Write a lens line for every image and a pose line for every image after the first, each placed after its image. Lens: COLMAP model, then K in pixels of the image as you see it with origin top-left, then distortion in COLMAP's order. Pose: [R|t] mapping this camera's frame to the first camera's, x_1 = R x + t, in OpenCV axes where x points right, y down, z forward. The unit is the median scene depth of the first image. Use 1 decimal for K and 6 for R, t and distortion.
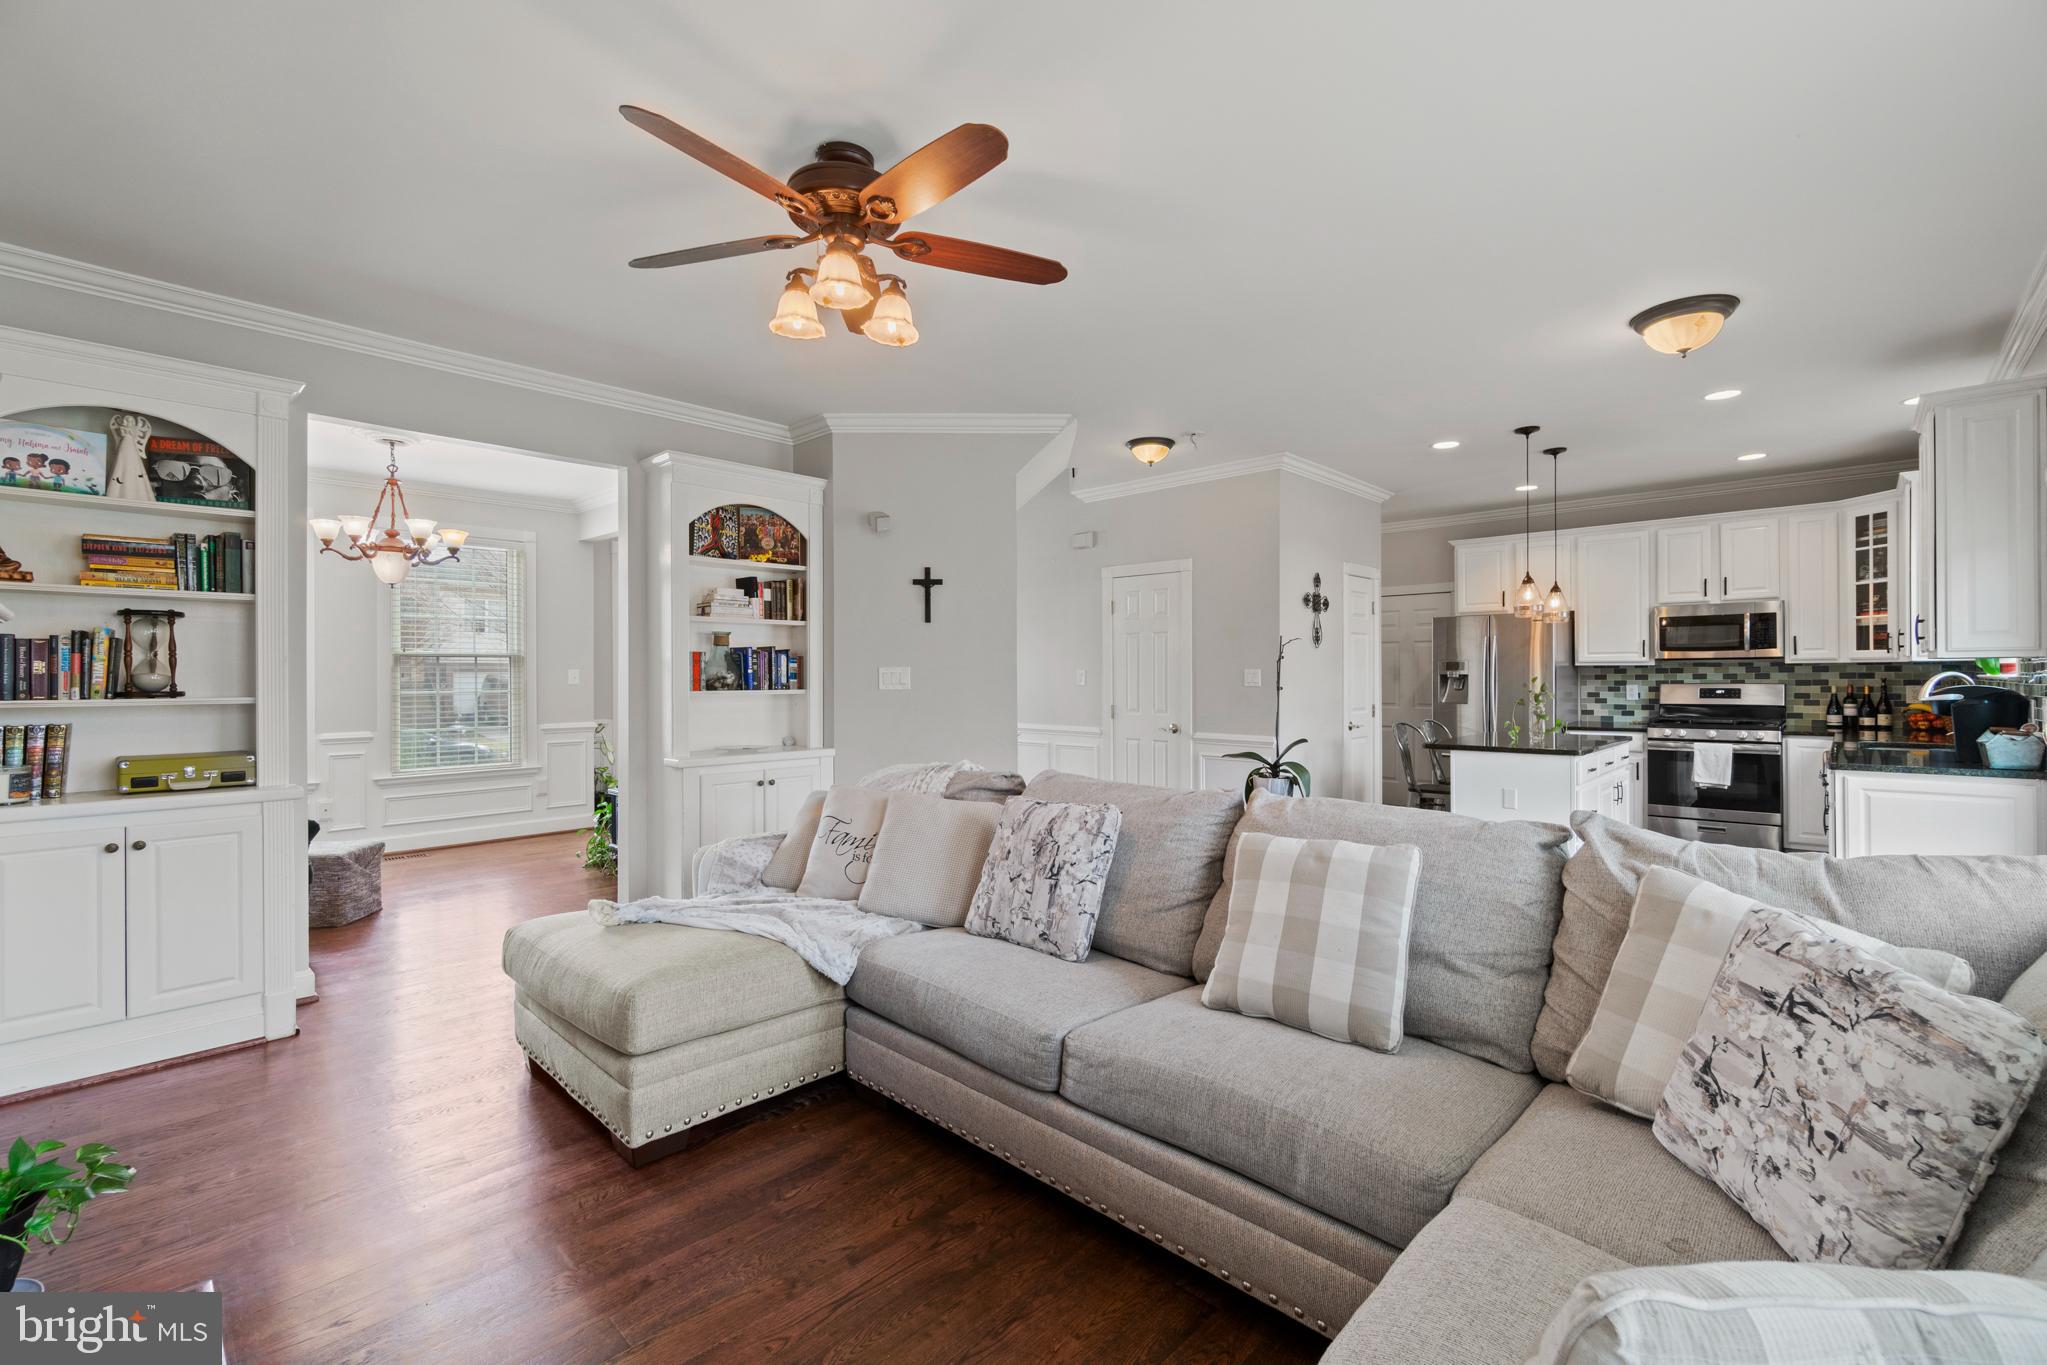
lens RADIAL K [[876.5, 0, 1025.6], [0, 876.5, 673.7], [0, 0, 1]] dist [-0.002387, -0.000414]
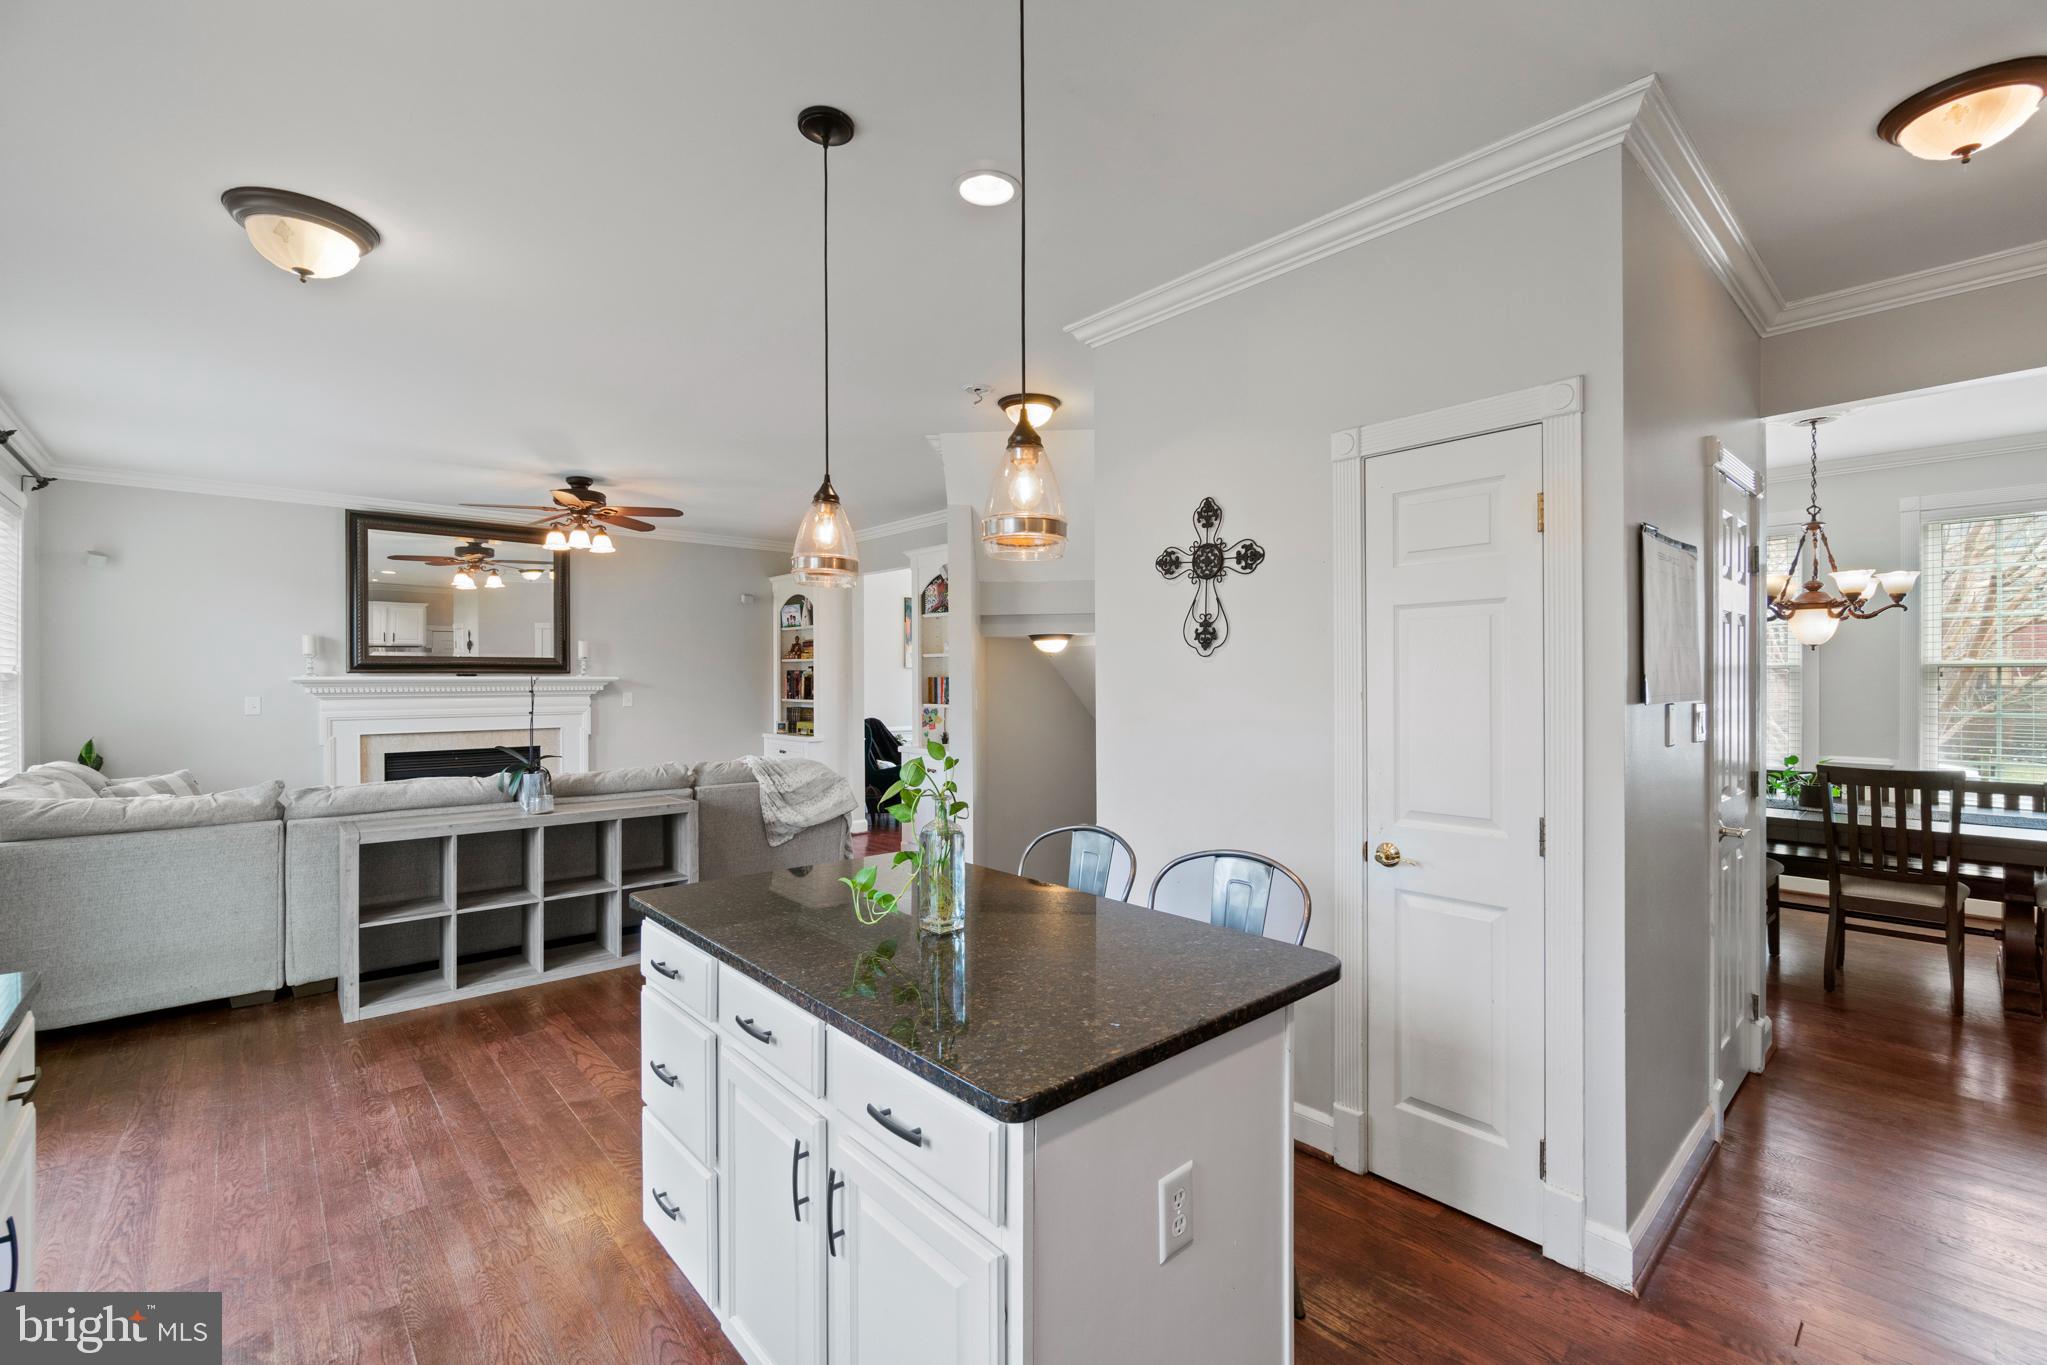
lens RADIAL K [[879.8, 0, 1023.5], [0, 879.8, 688.5], [0, 0, 1]] dist [-0.001195, 0.000583]
pose [[-0.084628, 0.014001, -0.996314, 0.818272], [0.005513, 0.999893, 0.013583, -0.019174], [0.996397, -0.004344, -0.084696, 0.945694]]
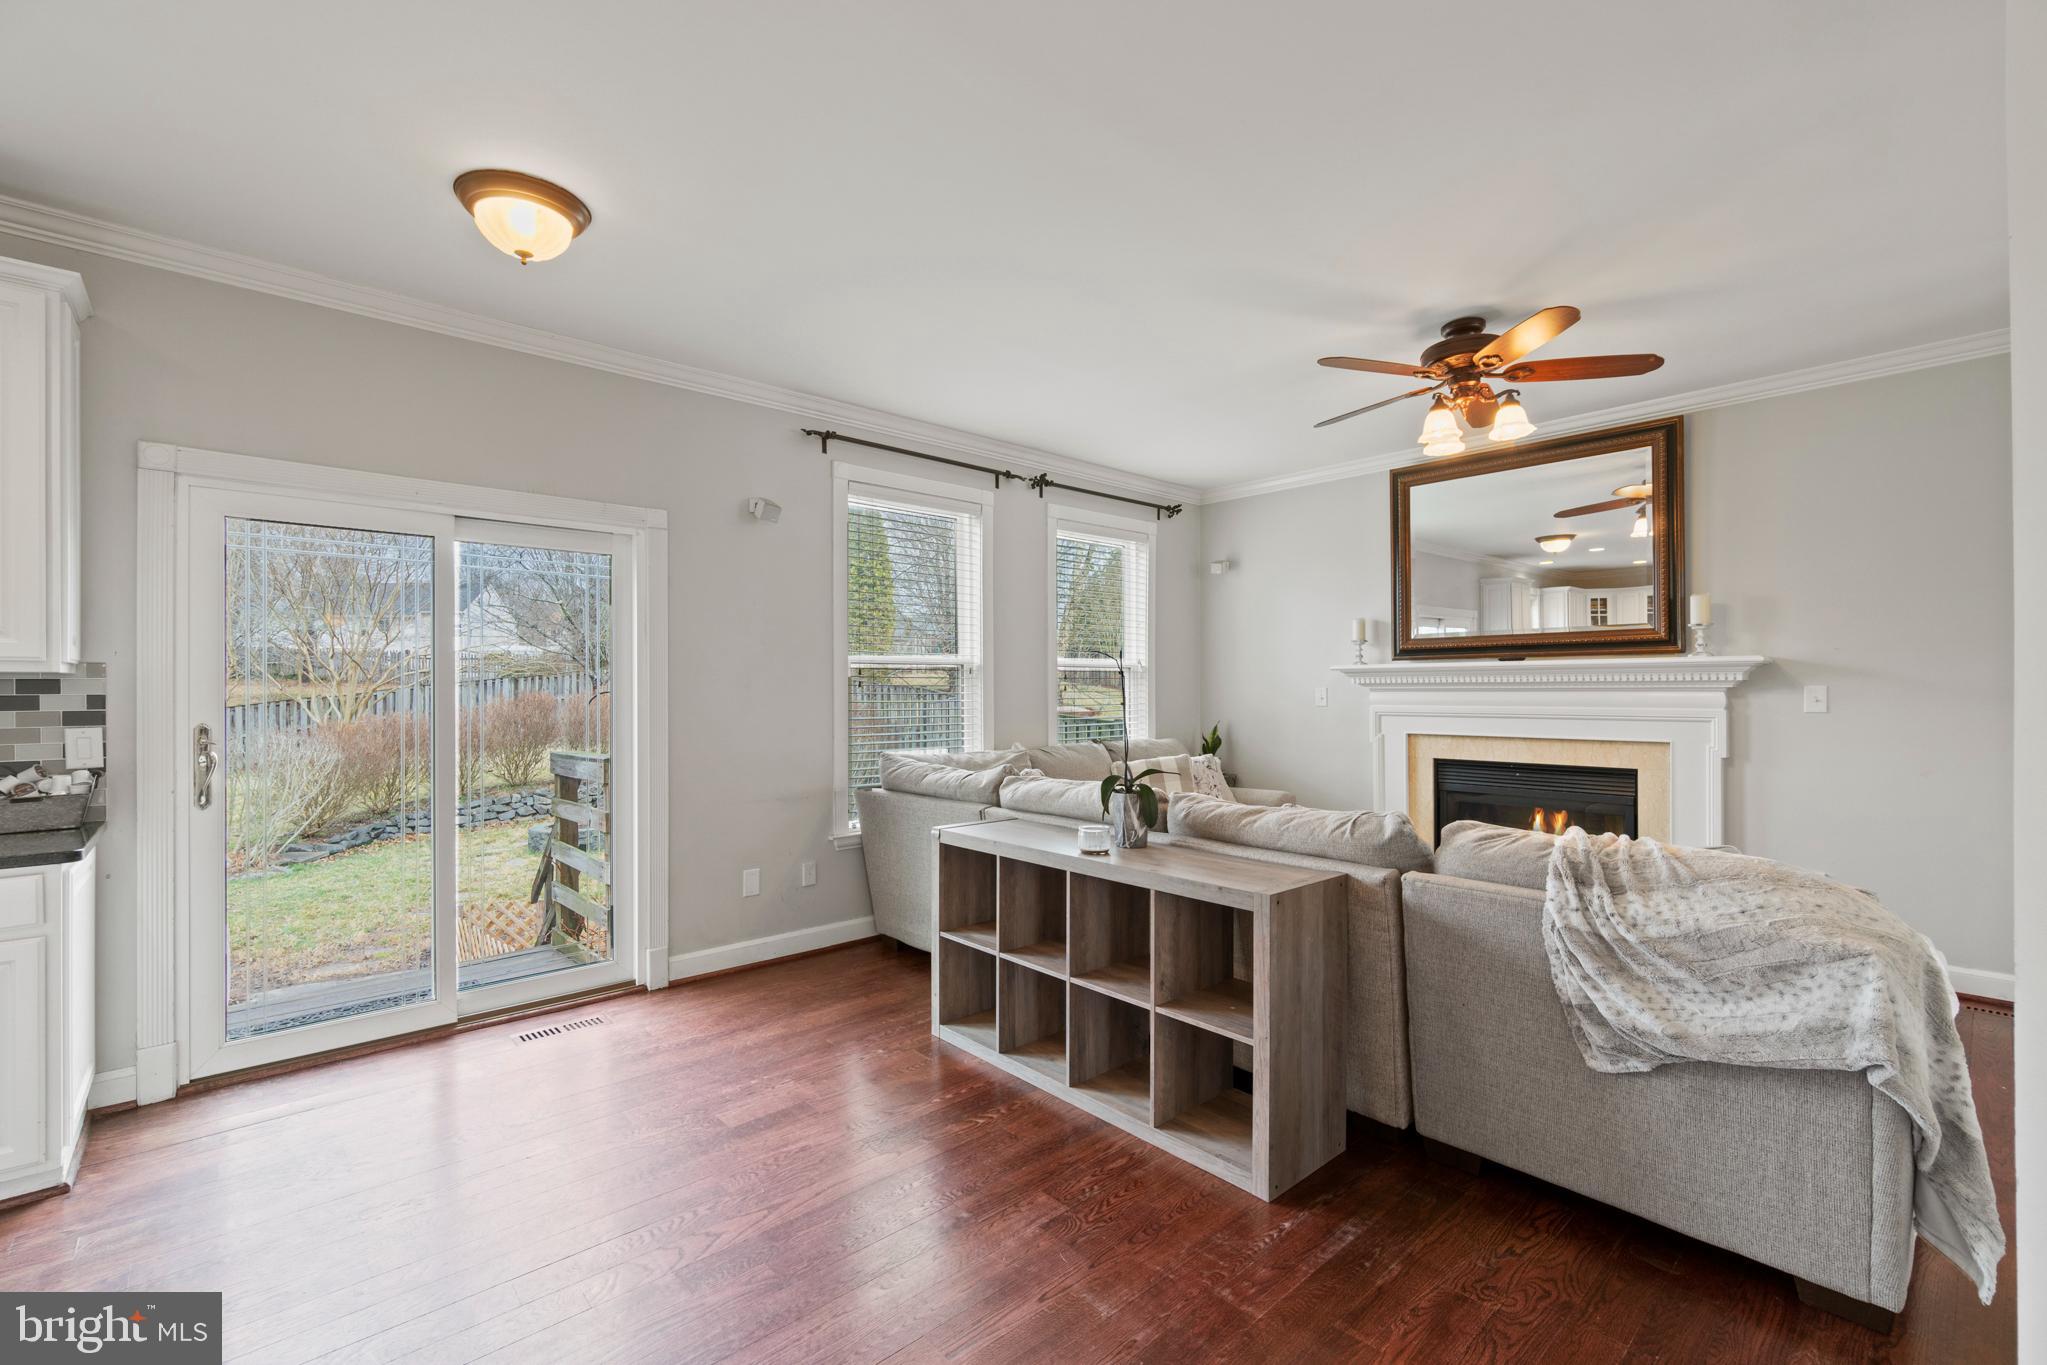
lens RADIAL K [[882.1, 0, 1022.0], [0, 882.1, 687.0], [0, 0, 1]] dist [-0.003283, -0.000488]
pose [[-0.997224, 0.006590, 0.074173, 0.161756], [0.006308, 0.999972, -0.004039, 0.000286], [-0.074197, -0.003560, -0.997237, 0.978790]]
